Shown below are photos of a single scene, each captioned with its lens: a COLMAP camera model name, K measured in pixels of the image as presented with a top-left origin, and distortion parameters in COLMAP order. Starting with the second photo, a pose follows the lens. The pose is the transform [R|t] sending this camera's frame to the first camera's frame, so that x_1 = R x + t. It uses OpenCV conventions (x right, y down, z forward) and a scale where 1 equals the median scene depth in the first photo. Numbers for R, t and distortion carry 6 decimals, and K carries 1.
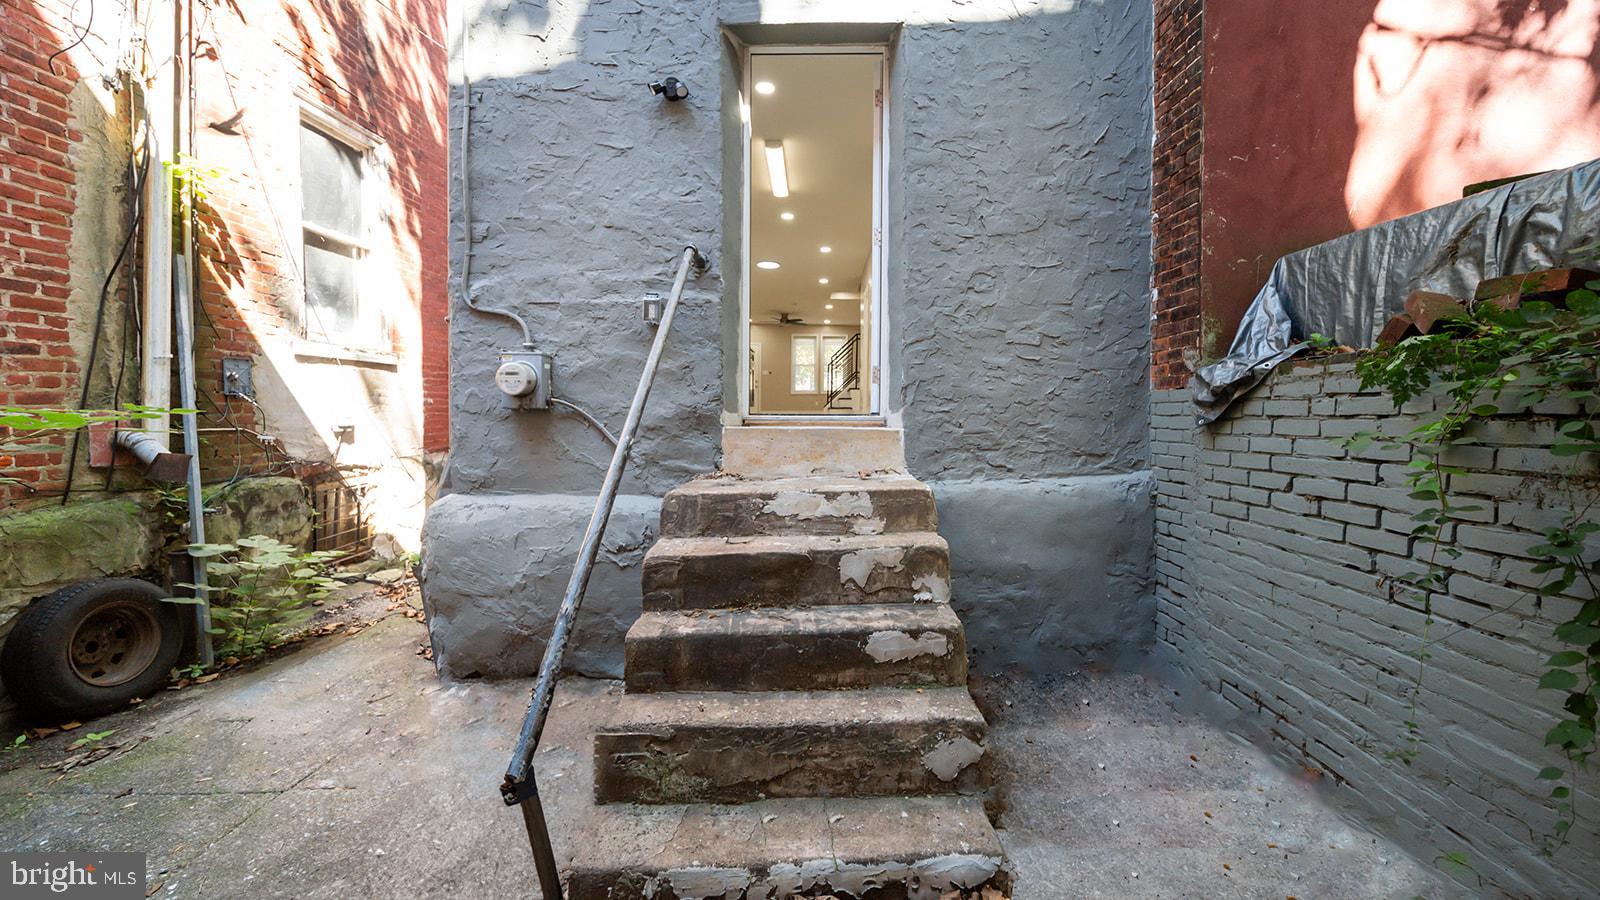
lens RADIAL K [[596.4, 0, 730.7], [0, 596.4, 455.5], [0, 0, 1]] dist [-0.001717, -0.000519]
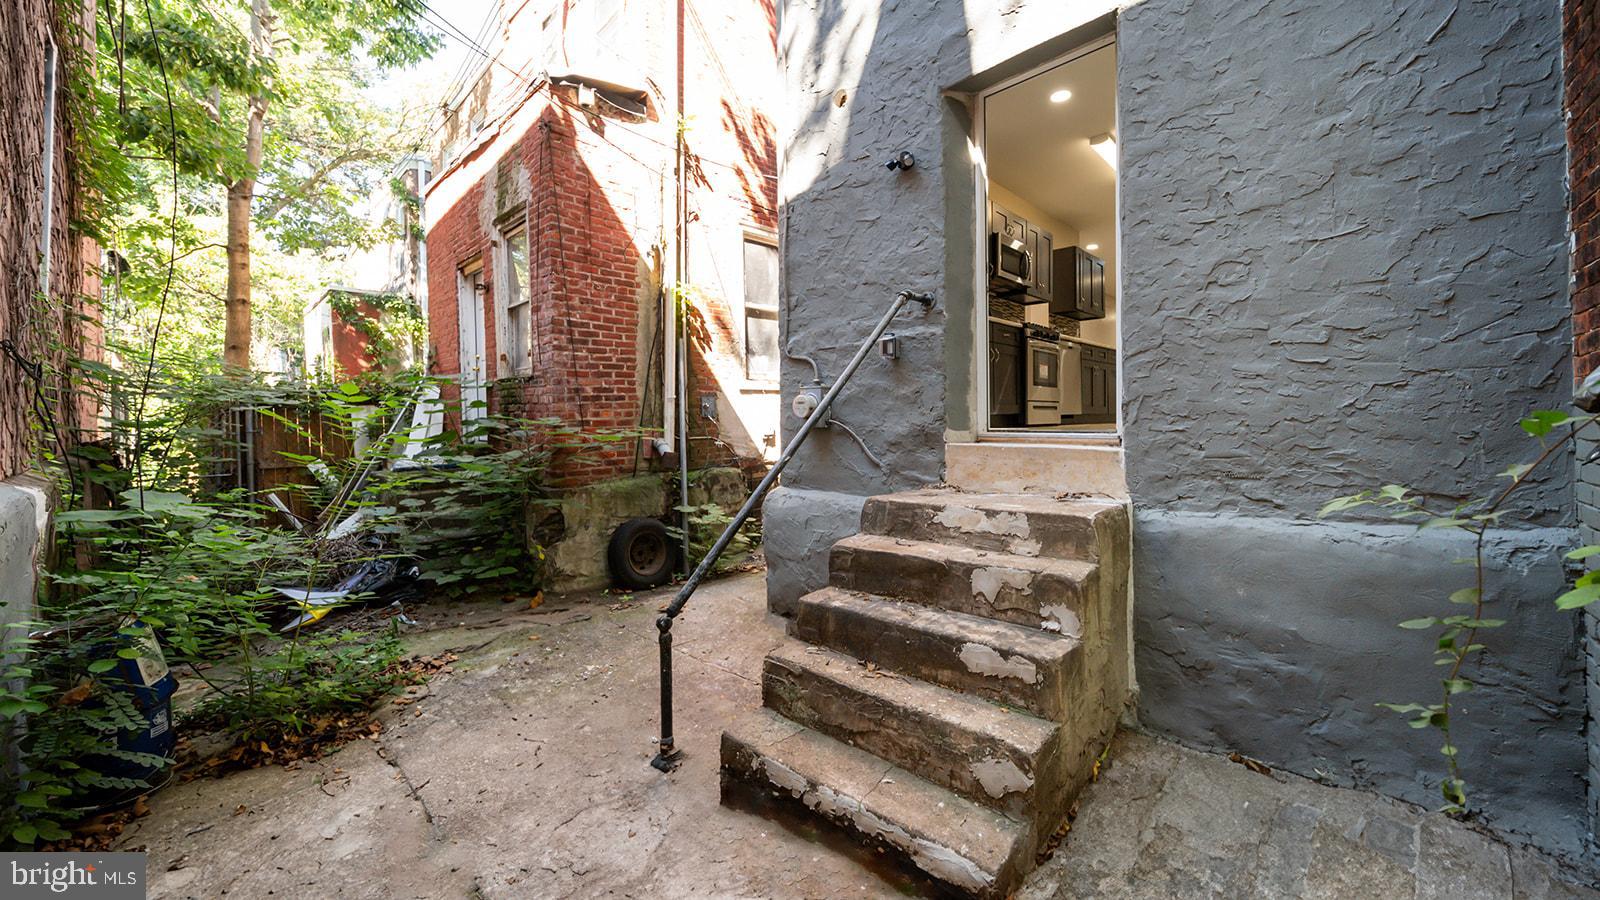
lens RADIAL K [[580.1, 0, 800.0], [0, 580.1, 450.0], [0, 0, 1]] dist [-0.000885, -0.000219]
pose [[0.717609, 0.028073, -0.695881, 0.566557], [-0.028233, 0.999539, 0.011209, -0.041406], [0.695874, 0.011603, 0.718070, 0.024625]]
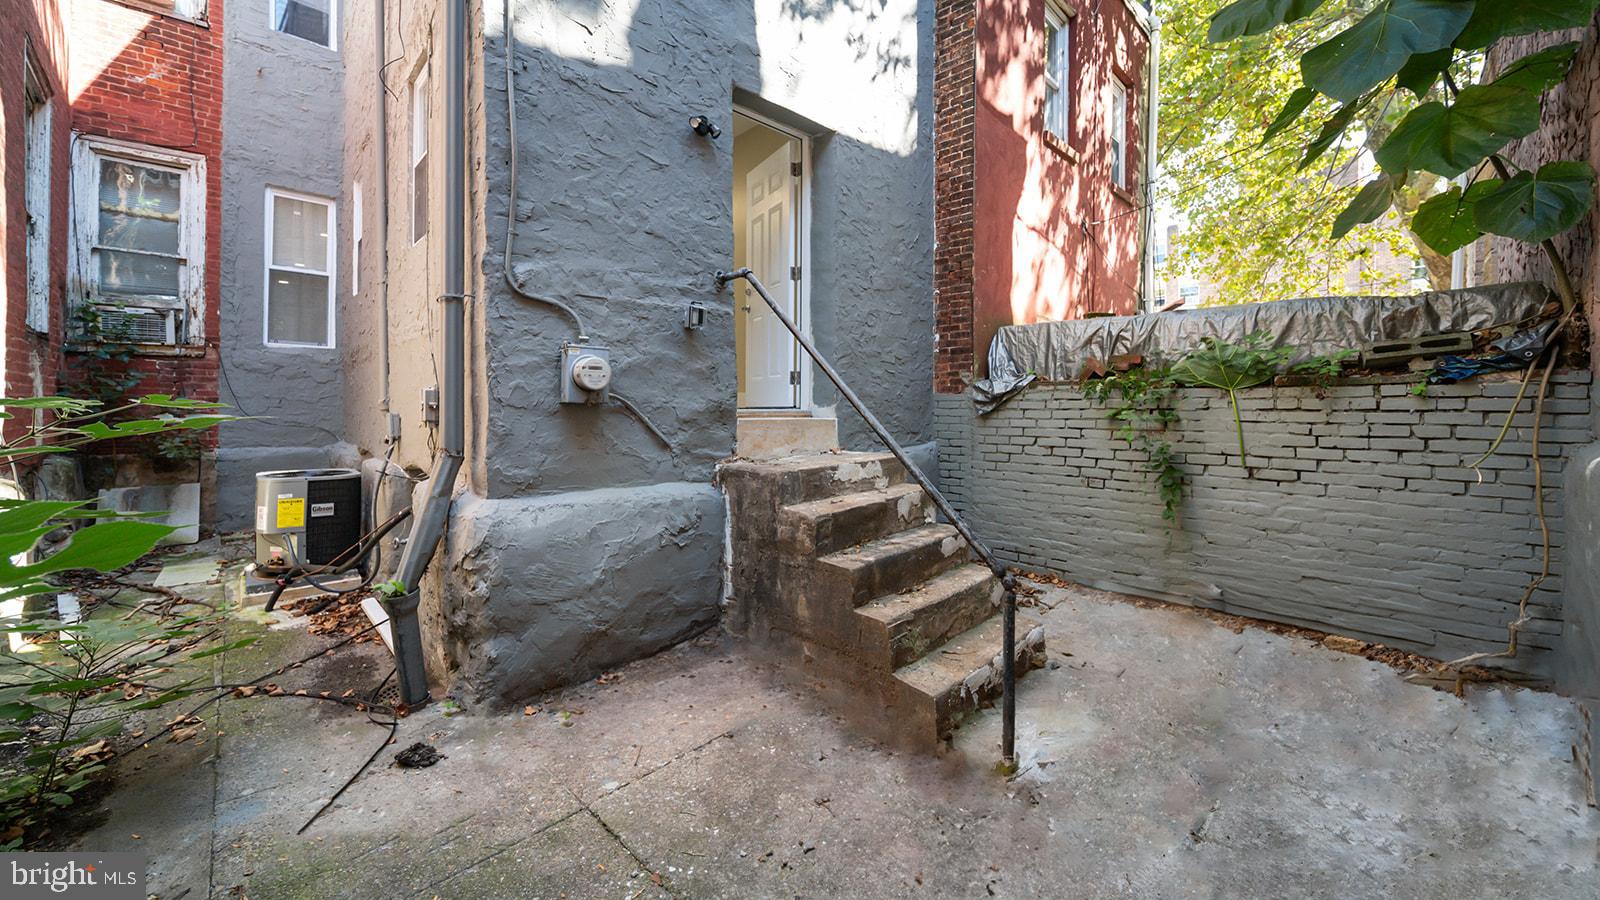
lens RADIAL K [[600.3, 0, 800.0], [0, 600.3, 450.0], [0, 0, 1]] dist [0.000104, -0.000005]
pose [[0.716601, -0.050665, 0.695640, -0.785879], [0.047155, 0.998596, 0.024154, -0.008743], [-0.695887, 0.015494, 0.717984, 0.045555]]
